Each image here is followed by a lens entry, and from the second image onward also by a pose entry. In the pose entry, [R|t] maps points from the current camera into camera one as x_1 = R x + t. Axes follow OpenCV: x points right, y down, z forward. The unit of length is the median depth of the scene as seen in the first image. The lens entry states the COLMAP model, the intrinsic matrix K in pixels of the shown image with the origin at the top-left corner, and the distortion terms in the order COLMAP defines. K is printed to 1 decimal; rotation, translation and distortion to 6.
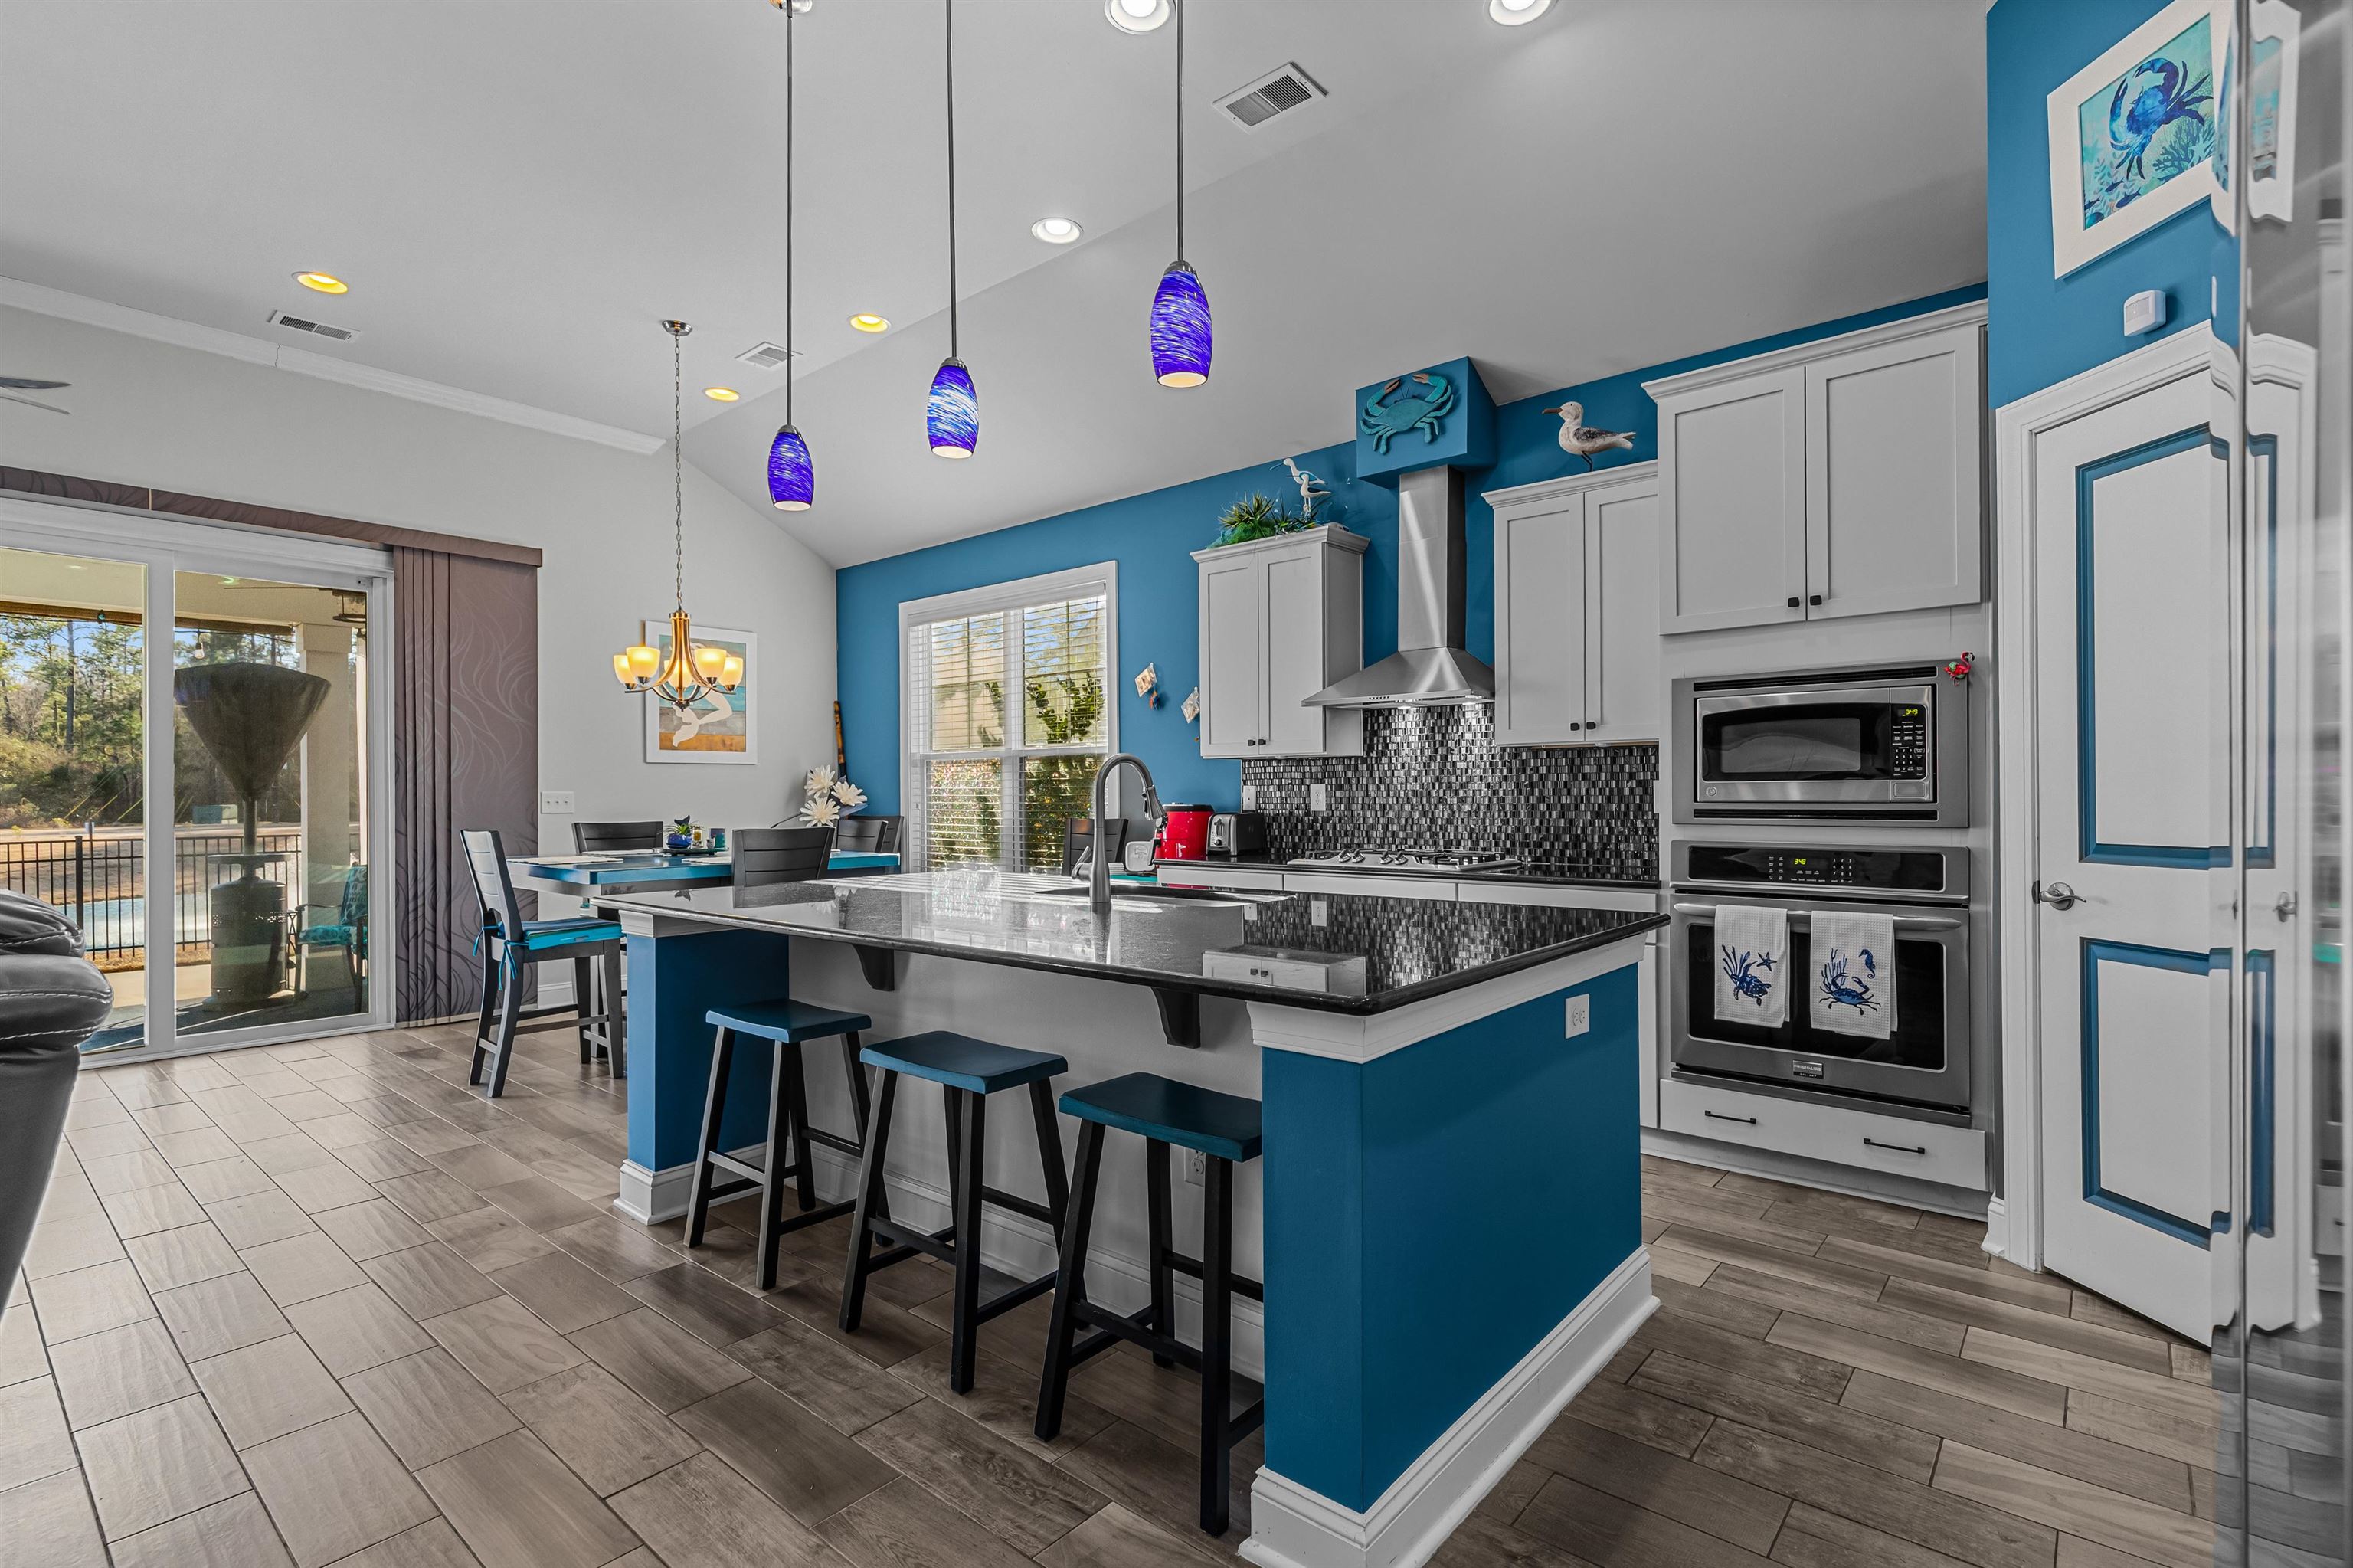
lens RADIAL K [[1079.5, 0, 1168.9], [0, 1079.5, 786.7], [0, 0, 1]] dist [0.006768, -0.000276]
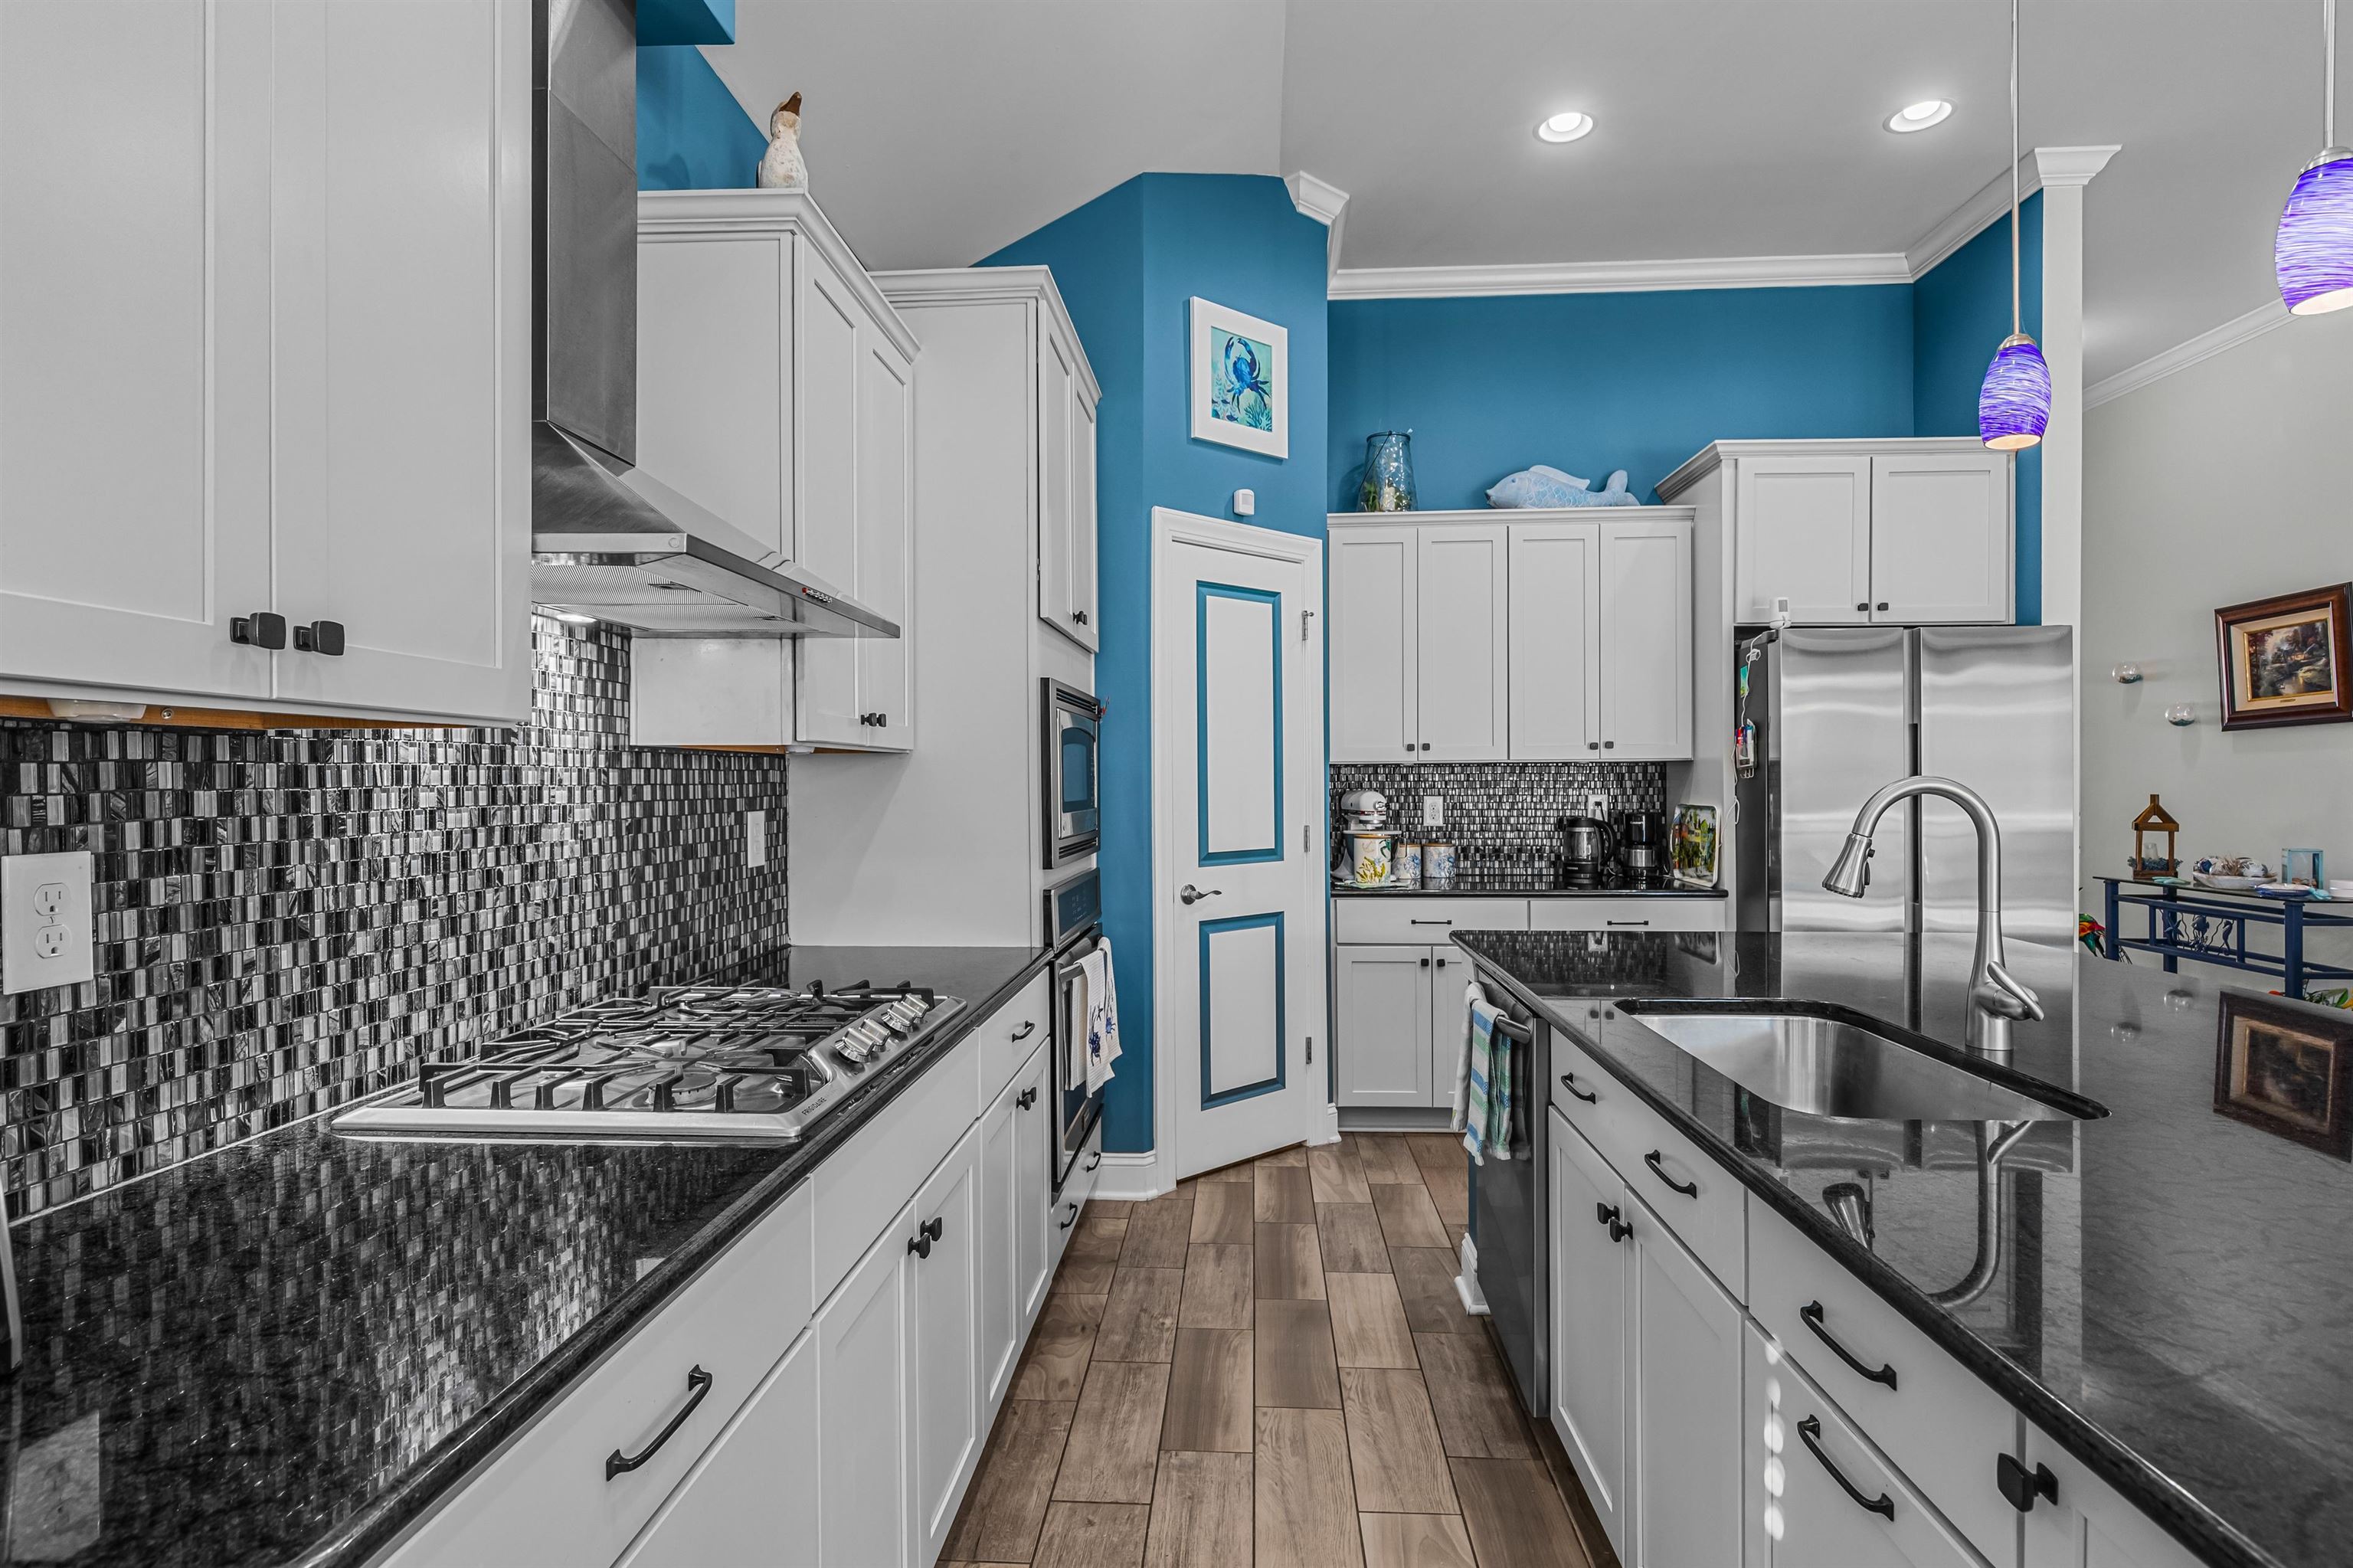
lens RADIAL K [[1167.6, 0, 1179.2], [0, 1167.6, 779.6], [0, 0, 1]] dist [-0.000712, -0.000614]
pose [[-0.608995, 0.008055, 0.793133, -0.177843], [0.001215, 0.999957, -0.009223, -0.015300], [-0.793173, -0.004653, -0.608978, 1.064662]]
